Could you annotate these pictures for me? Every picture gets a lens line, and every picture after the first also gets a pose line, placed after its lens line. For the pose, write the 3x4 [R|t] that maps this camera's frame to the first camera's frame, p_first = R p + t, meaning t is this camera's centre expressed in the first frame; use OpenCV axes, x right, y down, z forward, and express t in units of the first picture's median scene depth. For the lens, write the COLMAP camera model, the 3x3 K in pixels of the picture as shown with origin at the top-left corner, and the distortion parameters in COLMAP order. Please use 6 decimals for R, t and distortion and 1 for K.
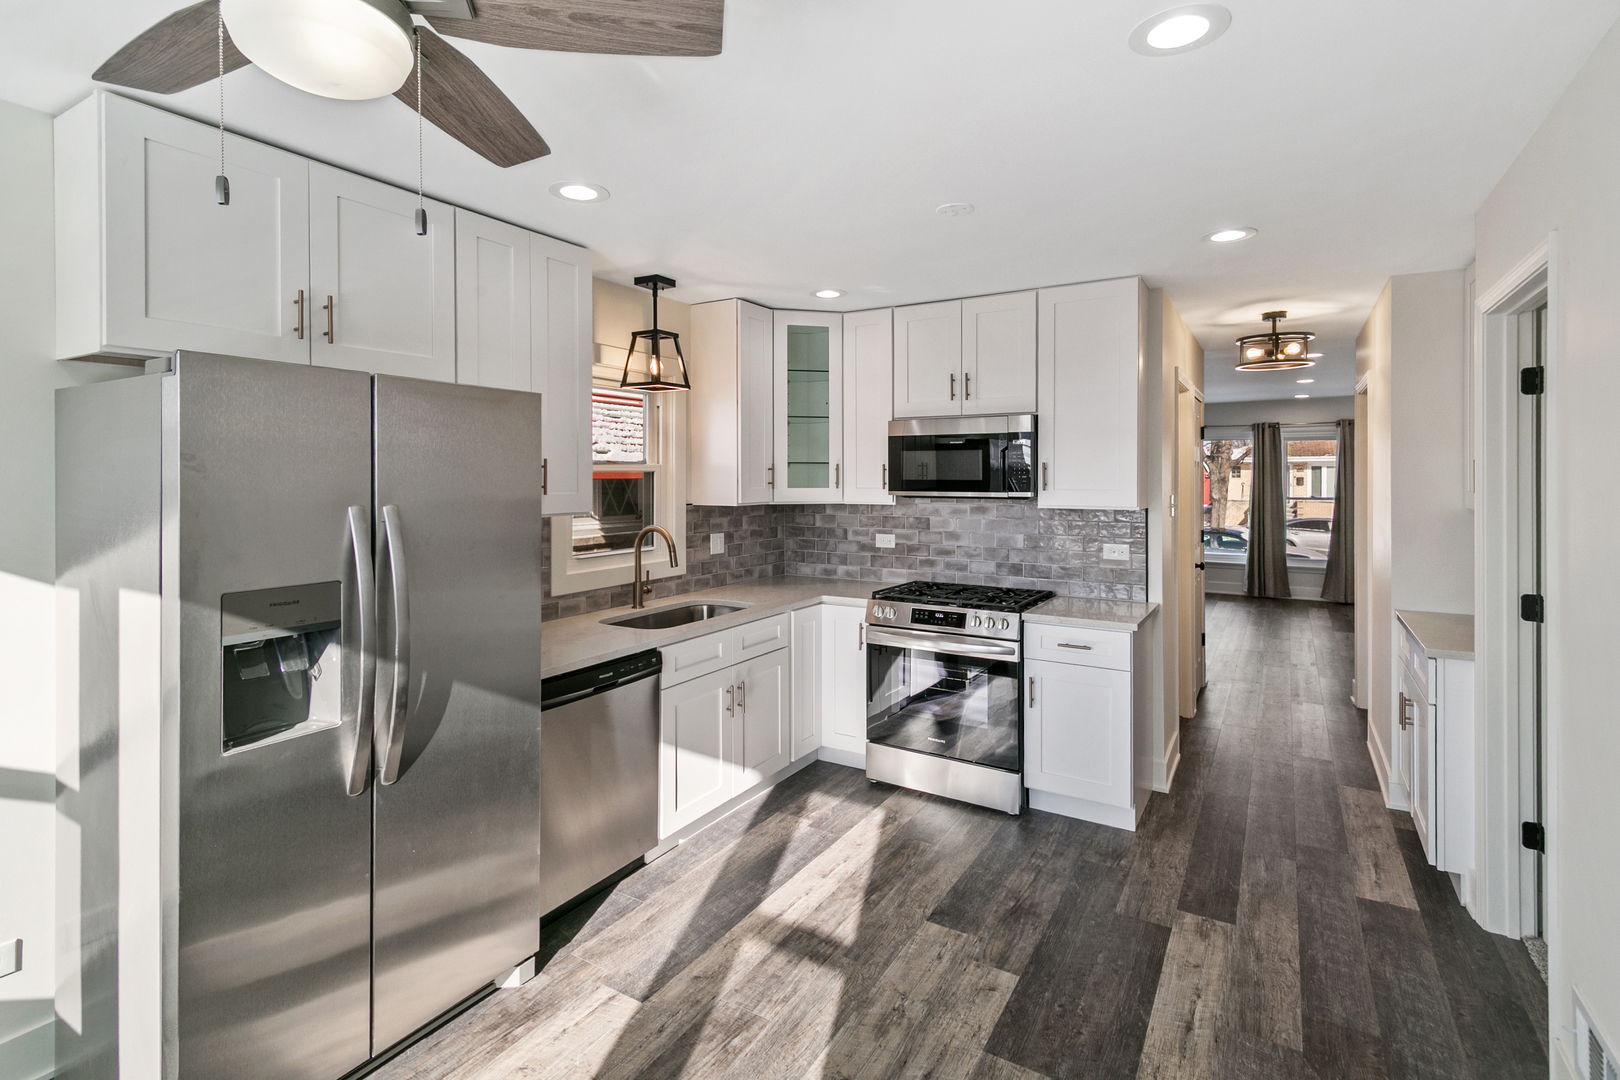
lens RADIAL K [[779.7, 0, 809.8], [0, 779.7, 479.4], [0, 0, 1]] dist [0.000359, -0.000155]
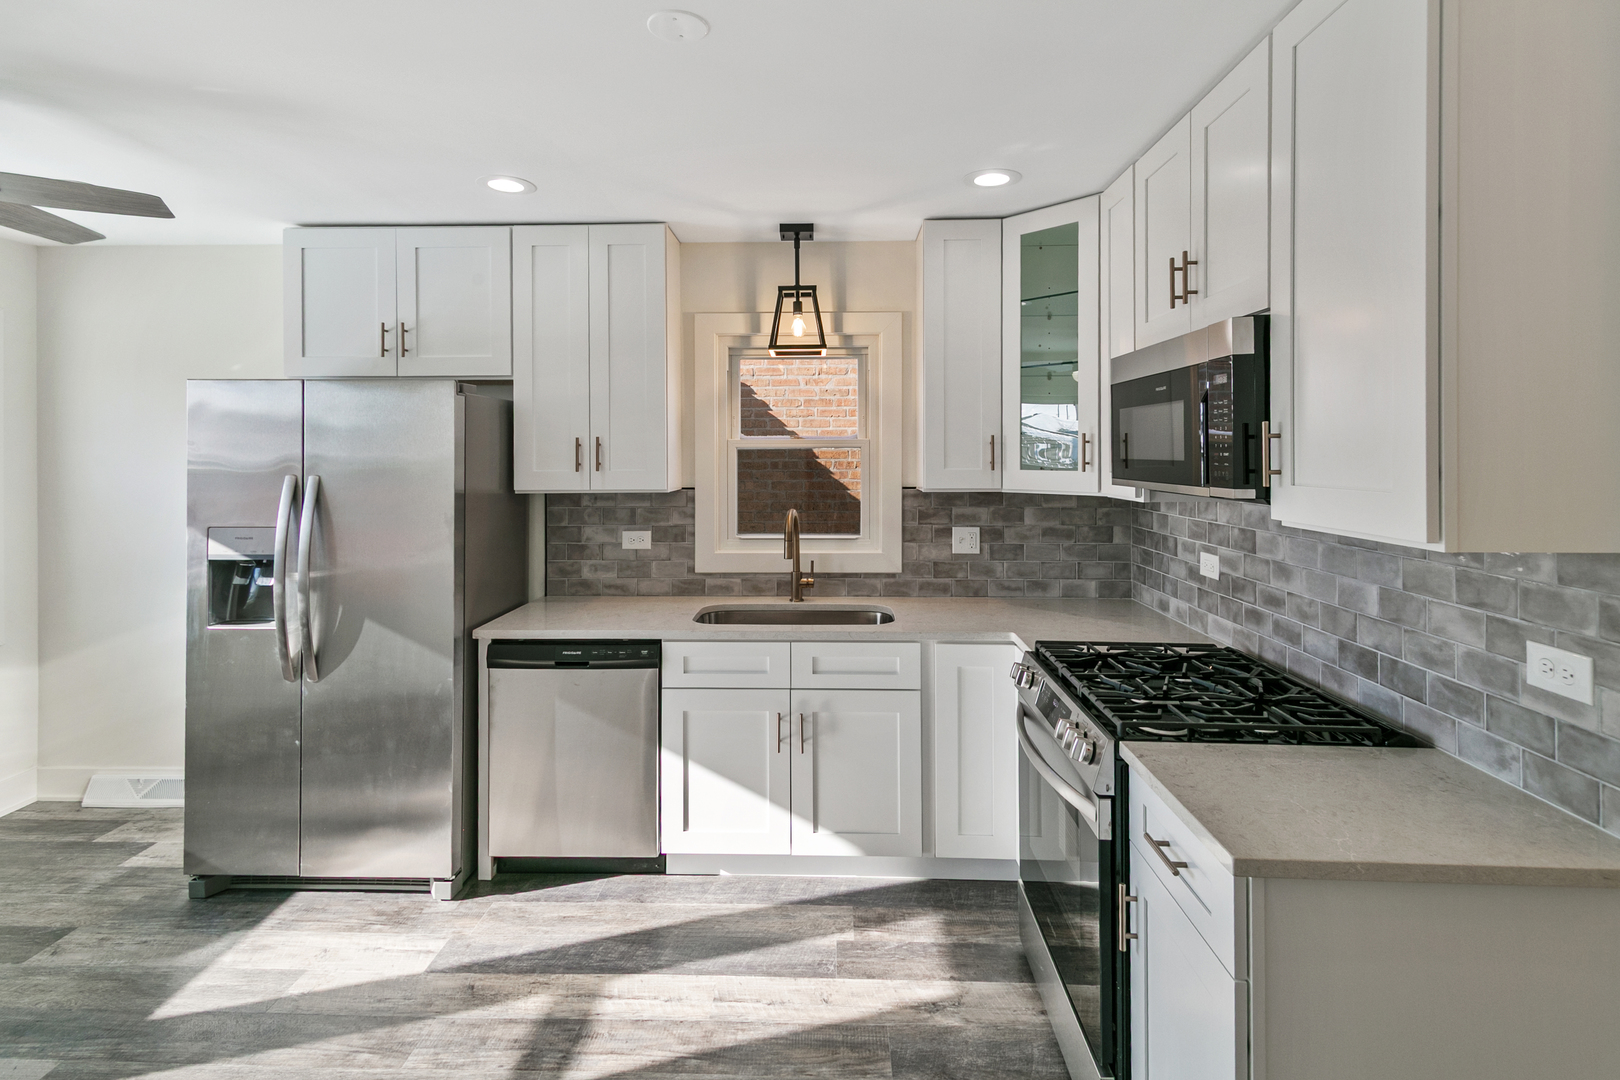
lens RADIAL K [[792.0, 0, 811.0], [0, 792.0, 446.9], [0, 0, 1]] dist [0.004230, -0.000155]
pose [[0.487579, -0.005643, -0.873061, 0.585382], [-0.002293, 0.999967, -0.007744, -0.004046], [0.873076, 0.005778, 0.487550, 0.580493]]
